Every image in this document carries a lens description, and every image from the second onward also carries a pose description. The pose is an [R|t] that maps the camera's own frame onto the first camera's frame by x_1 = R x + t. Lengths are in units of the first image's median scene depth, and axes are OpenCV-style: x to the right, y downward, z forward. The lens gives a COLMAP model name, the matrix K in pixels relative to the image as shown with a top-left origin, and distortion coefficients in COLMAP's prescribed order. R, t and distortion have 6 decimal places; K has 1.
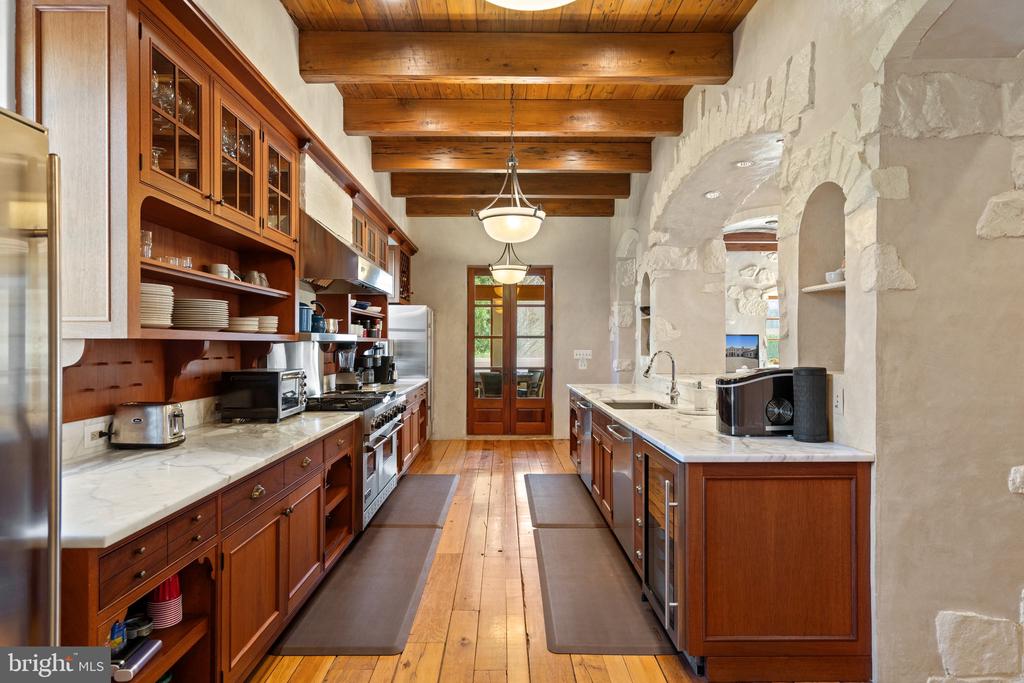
lens RADIAL K [[608.9, 0, 512.9], [0, 608.9, 344.1], [0, 0, 1]] dist [-0.002751, -0.002666]
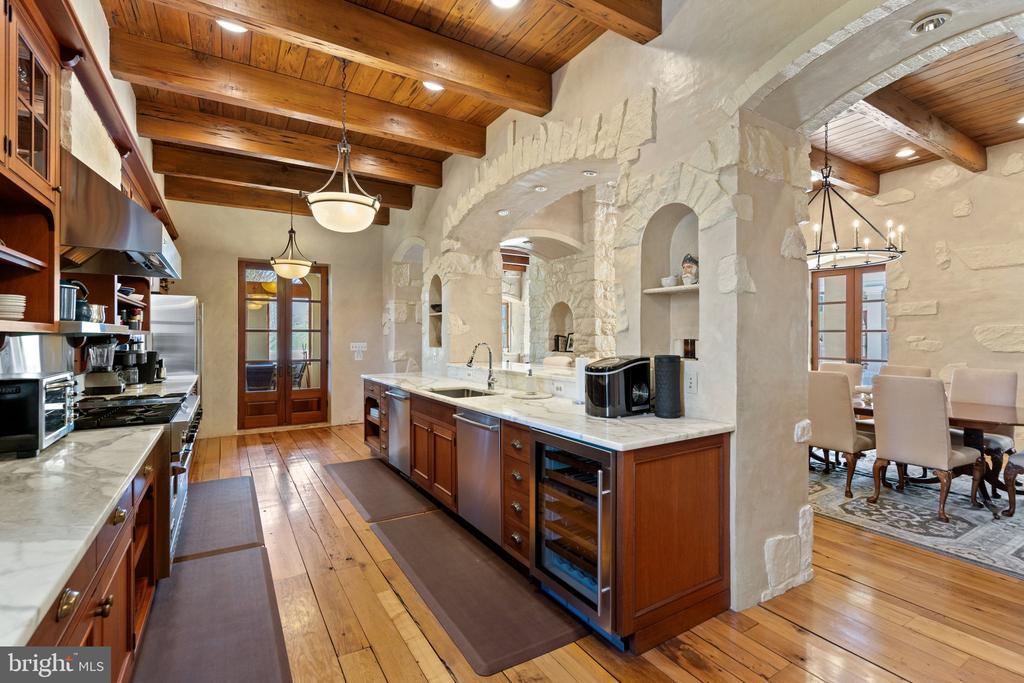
lens RADIAL K [[470.2, 0, 516.7], [0, 470.2, 336.4], [0, 0, 1]] dist [-0.008856, 0.001115]
pose [[0.856507, -0.000436, 0.516135, -0.150584], [0.002048, 0.999995, -0.002554, 0.001693], [-0.516131, 0.003244, 0.856503, 0.223017]]
